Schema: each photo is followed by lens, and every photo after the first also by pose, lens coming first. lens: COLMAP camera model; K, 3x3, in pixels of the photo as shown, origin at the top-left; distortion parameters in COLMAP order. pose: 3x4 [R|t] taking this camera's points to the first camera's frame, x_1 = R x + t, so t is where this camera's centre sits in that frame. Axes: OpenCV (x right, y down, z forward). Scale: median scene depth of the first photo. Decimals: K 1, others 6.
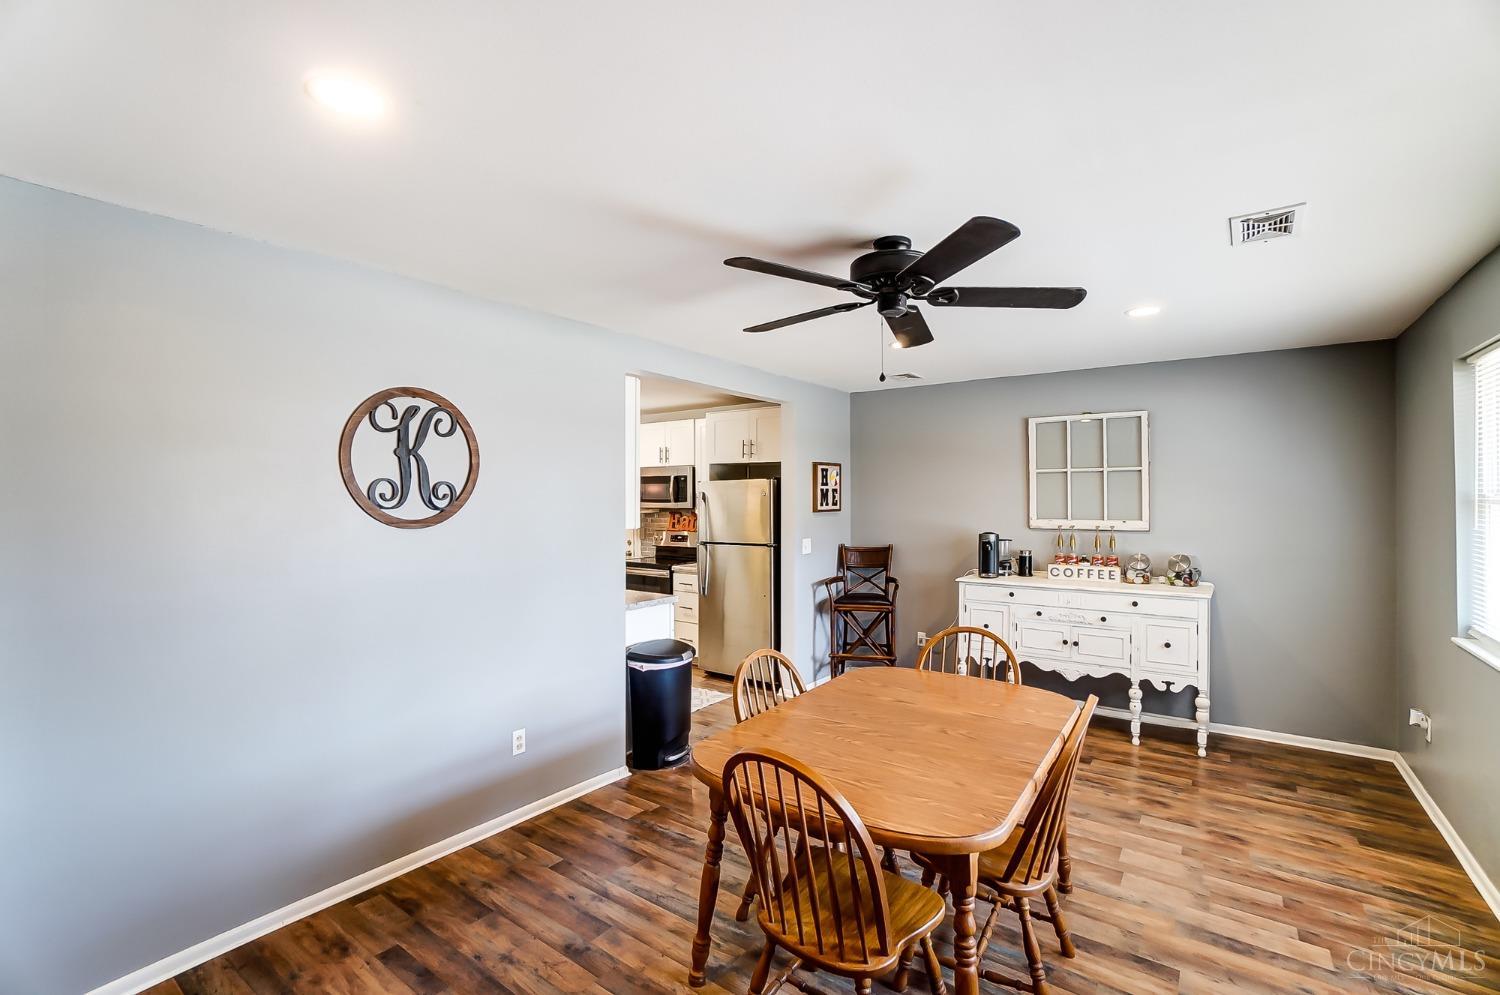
lens RADIAL K [[673.6, 0, 745.5], [0, 673.6, 482.4], [0, 0, 1]] dist [-0.061525, 0.021884]
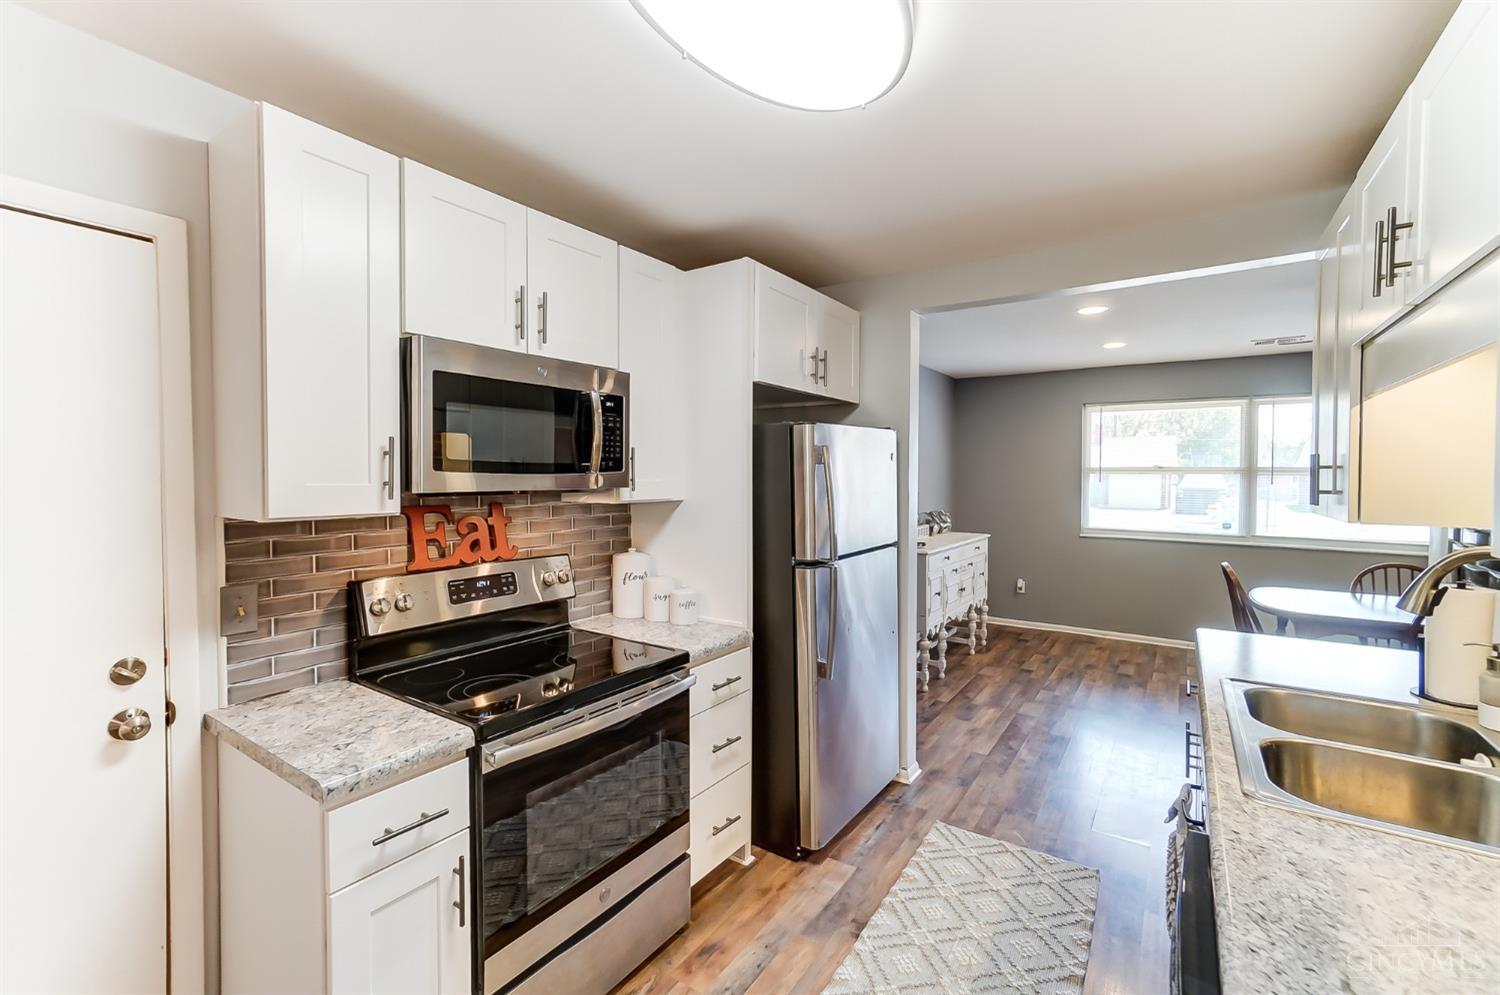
lens RADIAL K [[648.6, 0, 747.4], [0, 648.6, 486.8], [0, 0, 1]] dist [-0.000450, 0.008260]
pose [[-0.039267, -0.010585, 0.999173, -0.416573], [-0.015620, 0.999828, 0.009979, 0.031247], [-0.999107, -0.015215, -0.039426, 0.905010]]
